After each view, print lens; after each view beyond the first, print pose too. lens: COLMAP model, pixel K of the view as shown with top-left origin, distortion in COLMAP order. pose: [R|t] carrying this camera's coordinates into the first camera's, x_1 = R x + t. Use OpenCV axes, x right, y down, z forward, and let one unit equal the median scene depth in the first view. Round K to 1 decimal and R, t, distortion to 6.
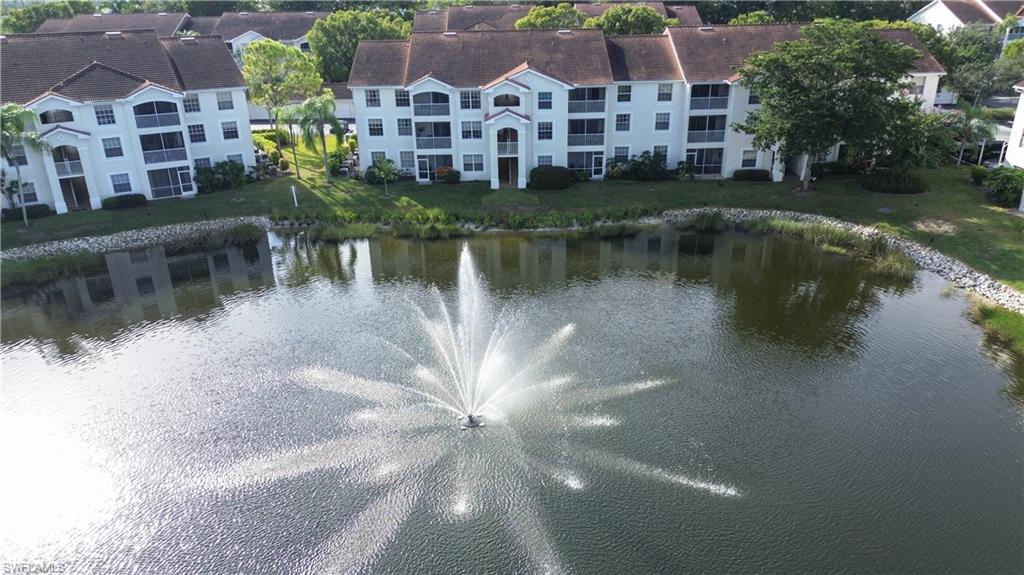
lens RADIAL K [[727.7, 0, 516.2], [0, 727.7, 288.4], [0, 0, 1]] dist [0.067458, -0.077124]
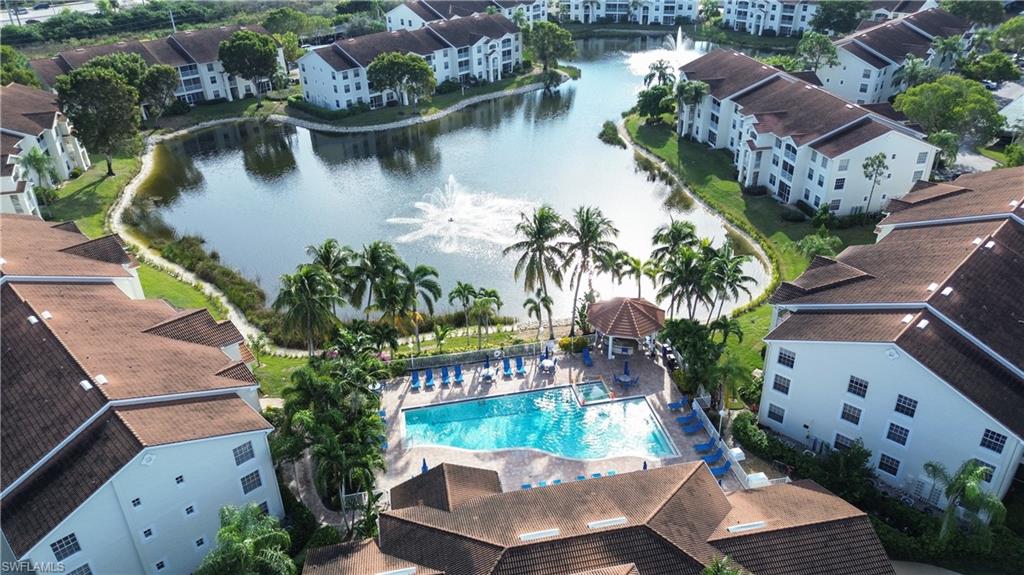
lens RADIAL K [[727.7, 0, 516.2], [0, 727.7, 288.4], [0, 0, 1]] dist [0.067458, -0.077124]
pose [[0.685581, 0.355307, -0.635402, 1.727944], [-0.269632, 0.934667, 0.231726, 0.439514], [0.676223, 0.012458, 0.736592, -2.080308]]
